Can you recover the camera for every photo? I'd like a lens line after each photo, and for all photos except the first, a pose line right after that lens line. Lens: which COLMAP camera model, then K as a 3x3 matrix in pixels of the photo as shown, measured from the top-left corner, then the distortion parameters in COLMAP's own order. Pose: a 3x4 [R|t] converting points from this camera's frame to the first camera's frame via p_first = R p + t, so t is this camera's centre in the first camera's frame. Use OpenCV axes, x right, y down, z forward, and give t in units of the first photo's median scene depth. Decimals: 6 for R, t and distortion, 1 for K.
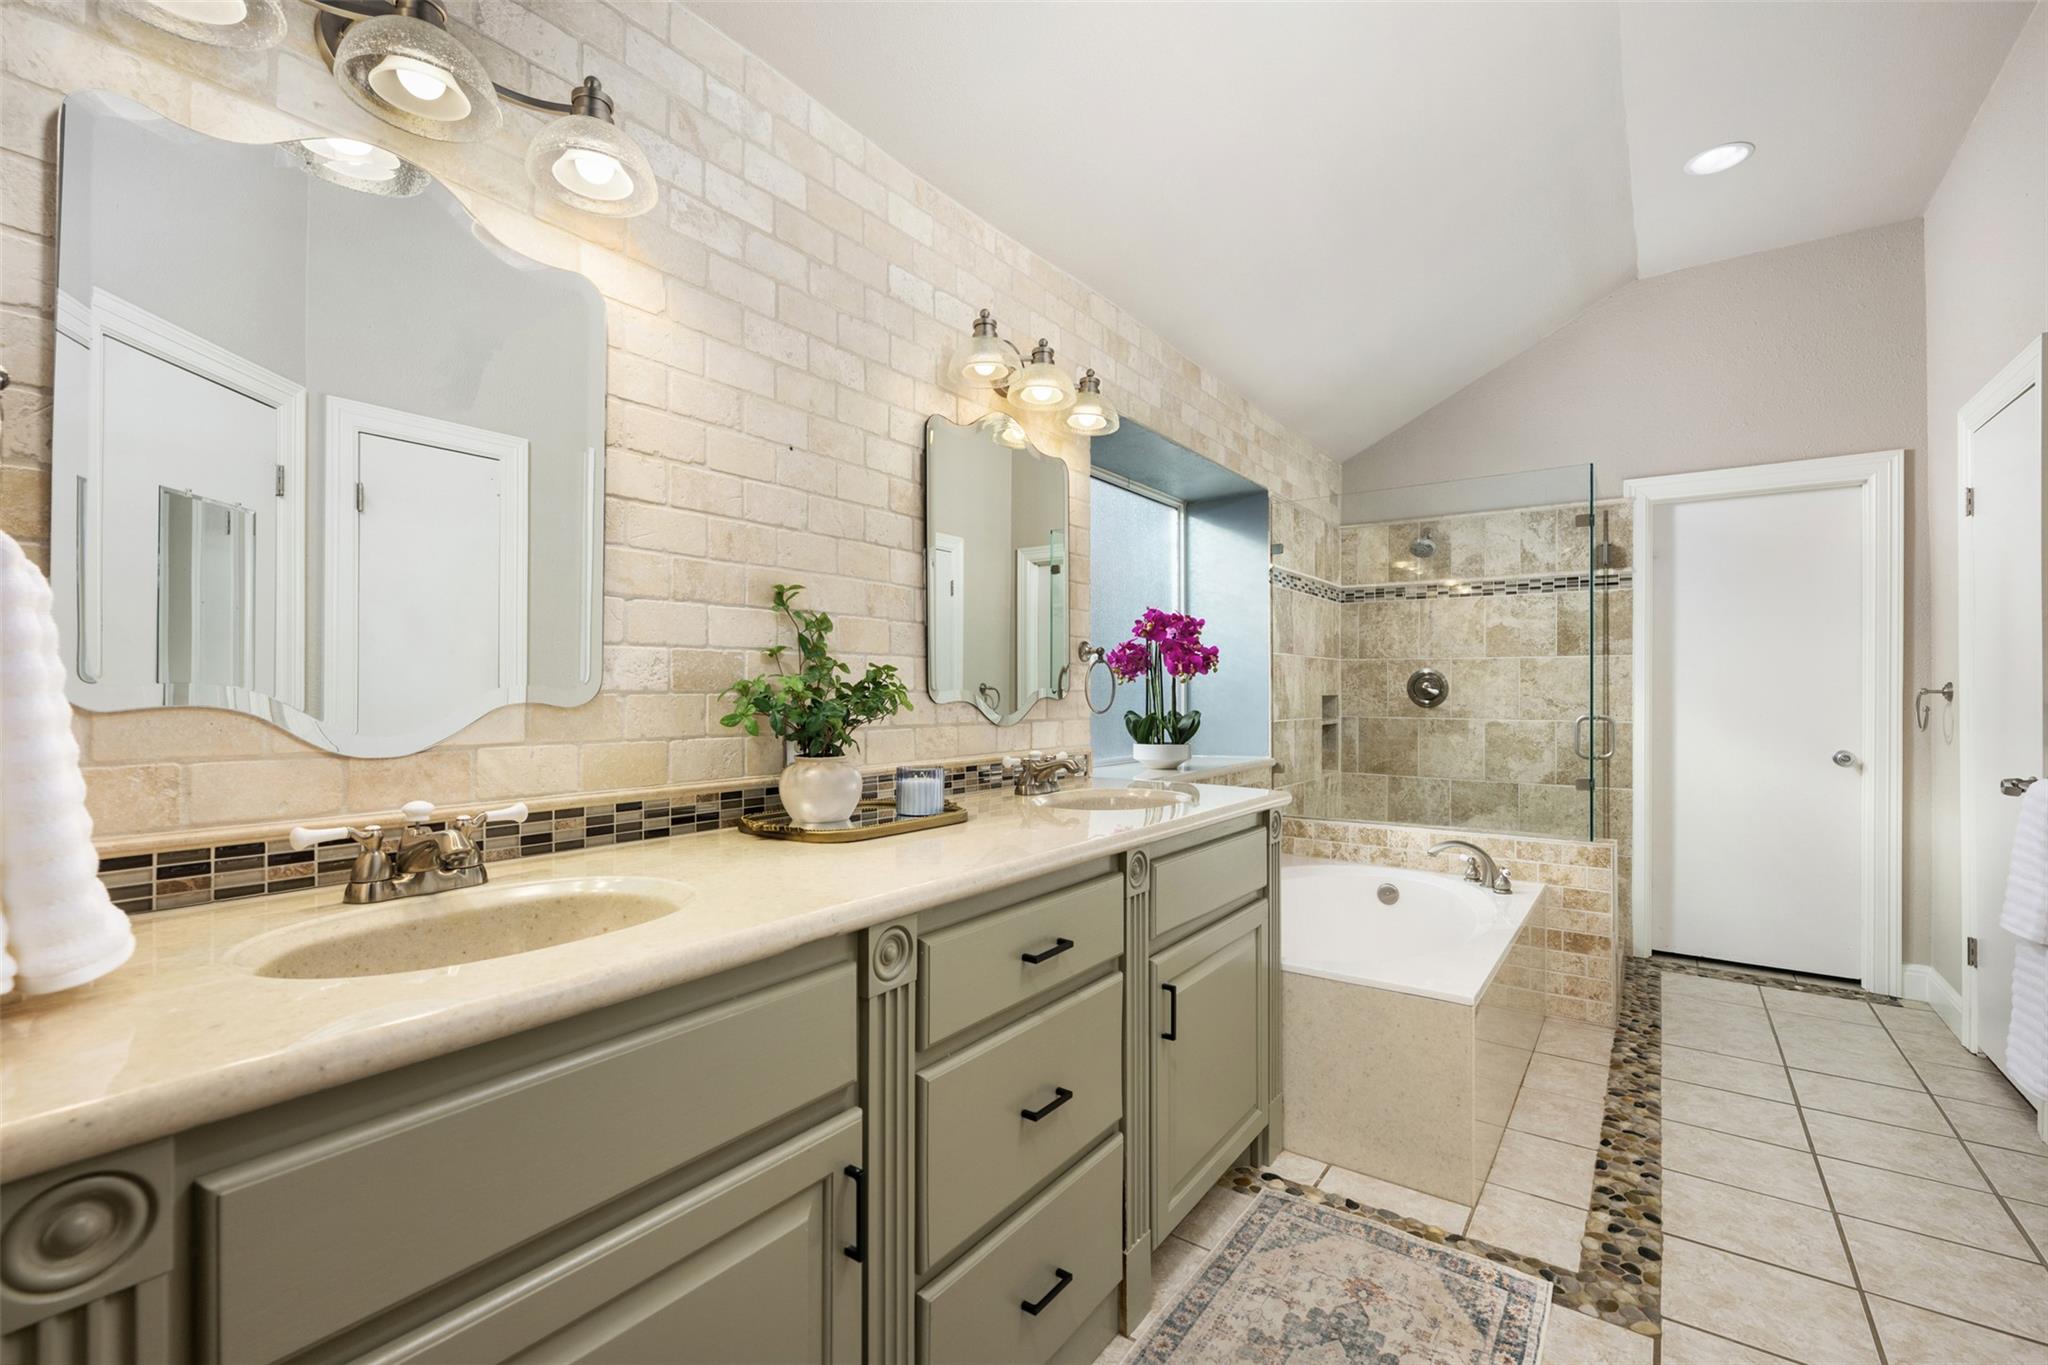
lens RADIAL K [[847.4, 0, 1010.5], [0, 847.4, 684.4], [0, 0, 1]] dist [-0.003701, 0.000236]
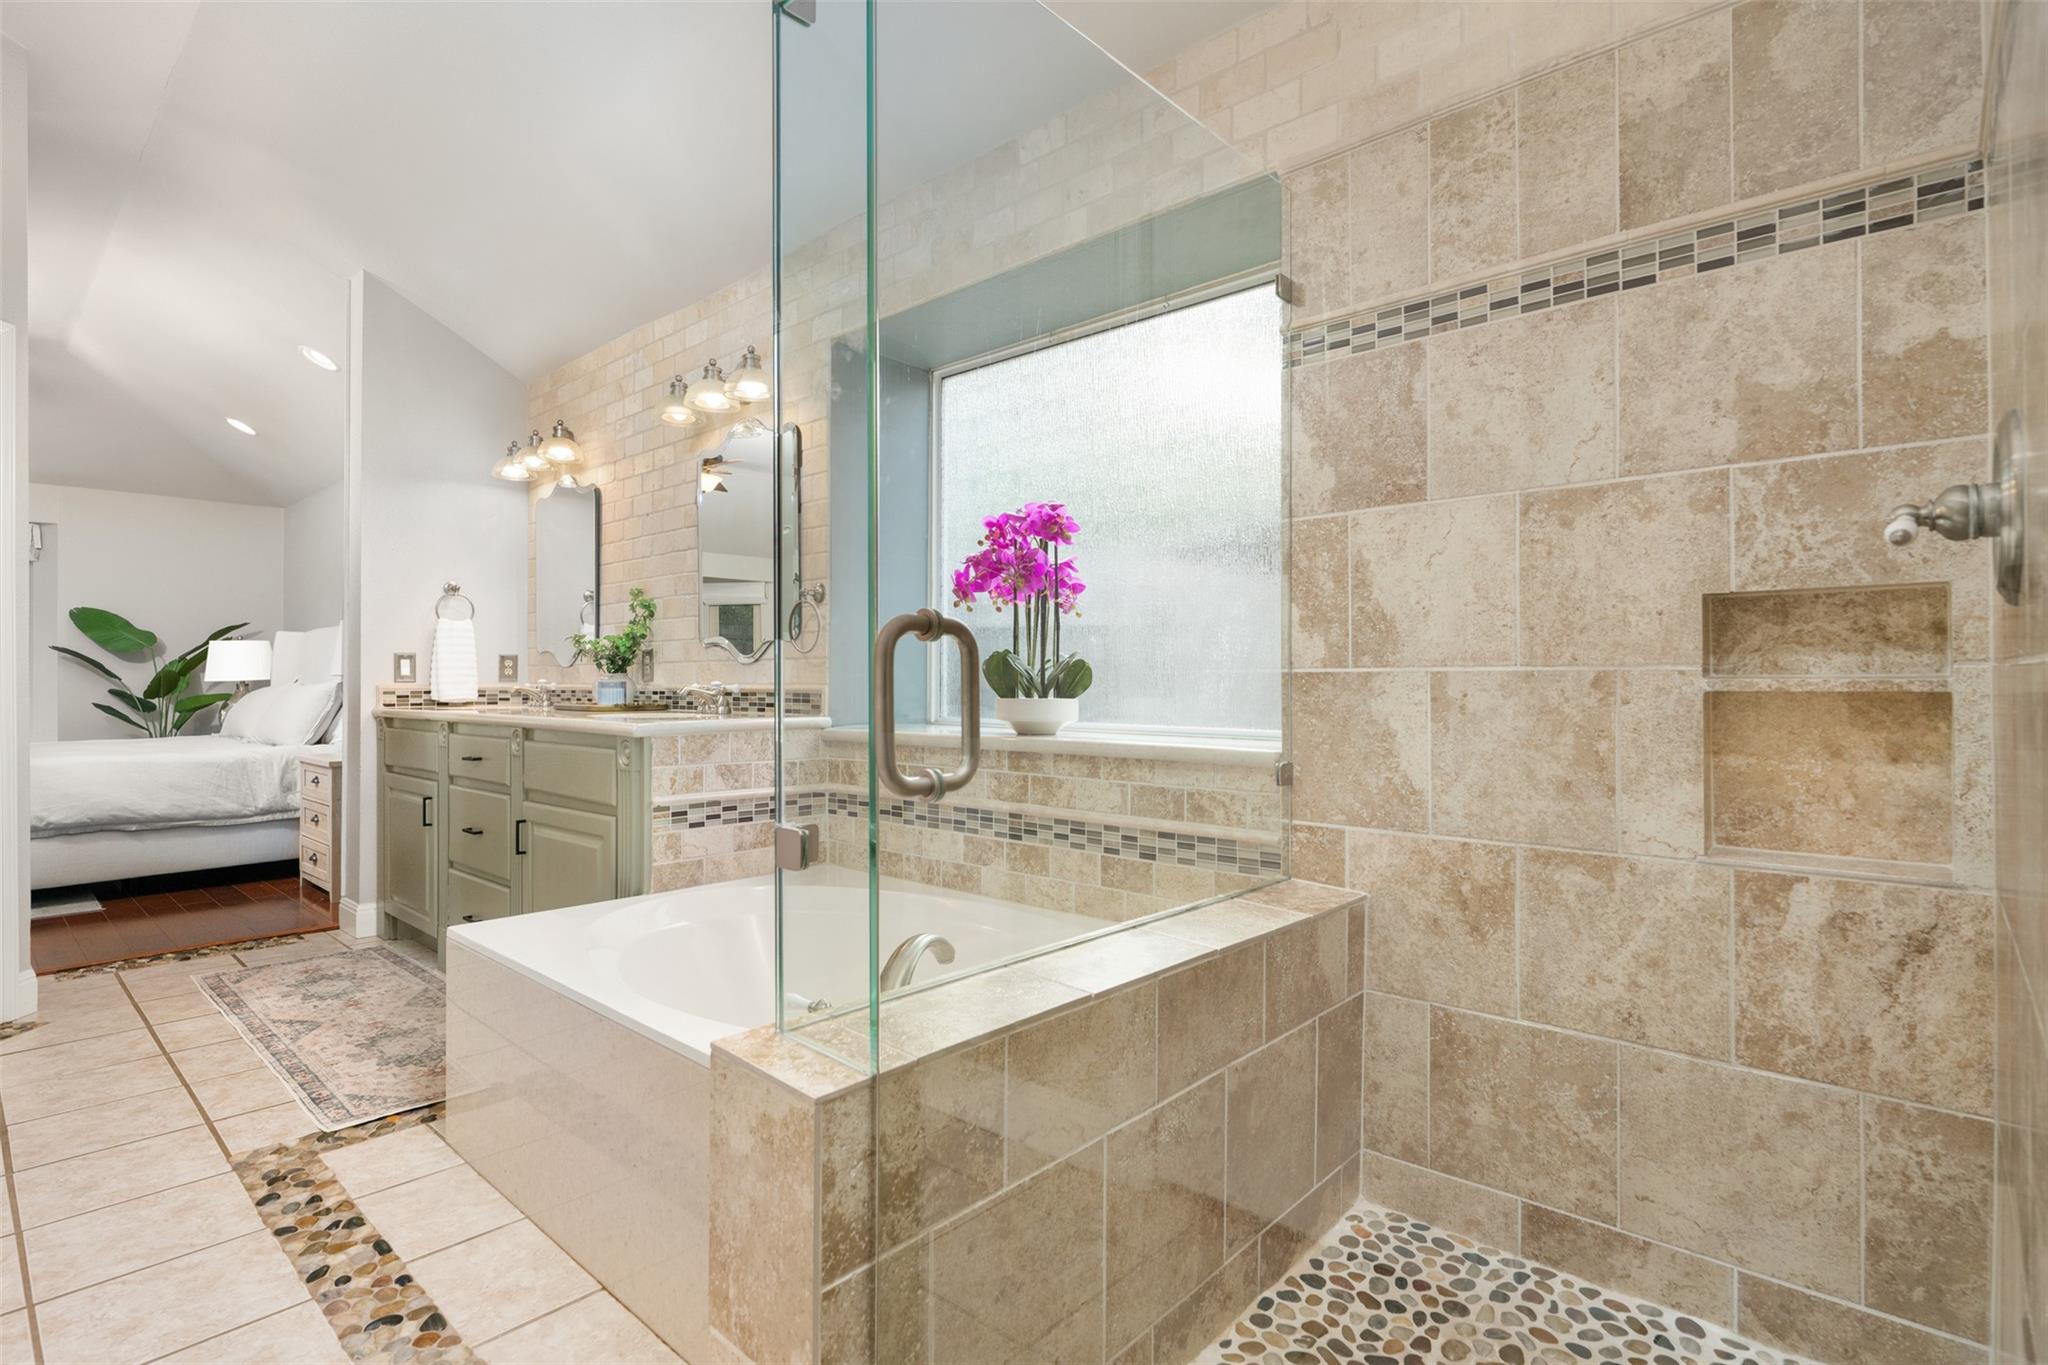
lens RADIAL K [[982.4, 0, 1018.5], [0, 982.4, 683.9], [0, 0, 1]] dist [-0.003285, 0.000380]
pose [[-0.080299, -0.019495, -0.996580, 1.657851], [-0.004776, 0.999805, -0.019173, 0.128137], [0.996759, 0.003220, -0.080377, 1.785478]]
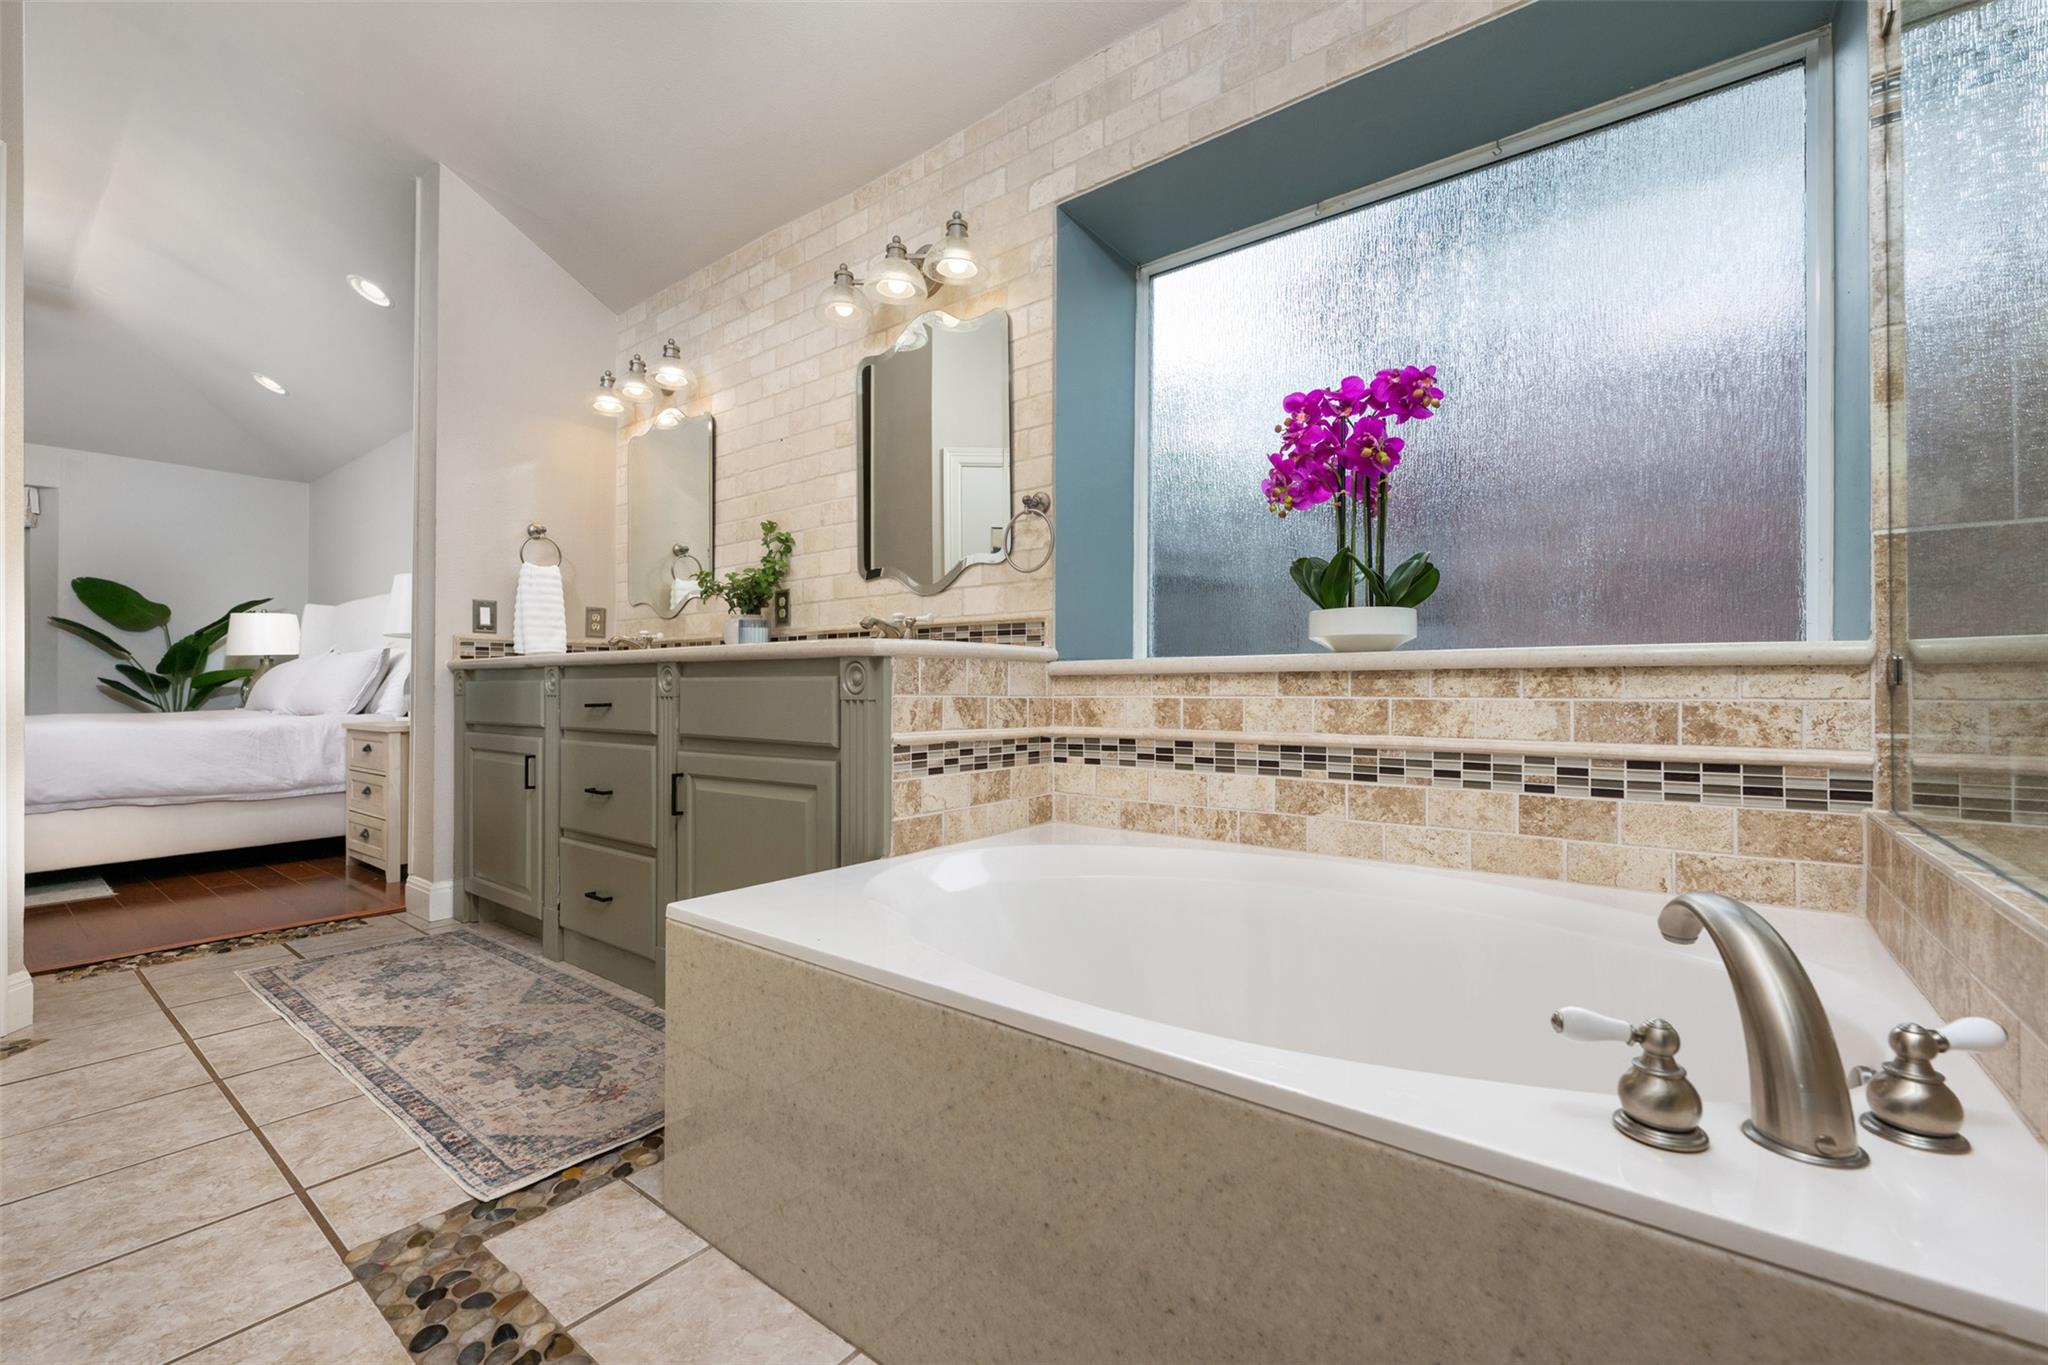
lens RADIAL K [[847.4, 0, 1031.1], [0, 847.4, 683.6], [0, 0, 1]] dist [-0.003701, 0.000236]
pose [[0.001857, -0.023449, -0.999723, 1.271113], [-0.003304, 0.999719, -0.023455, 0.225423], [0.999993, 0.003346, 0.001779, 1.332674]]
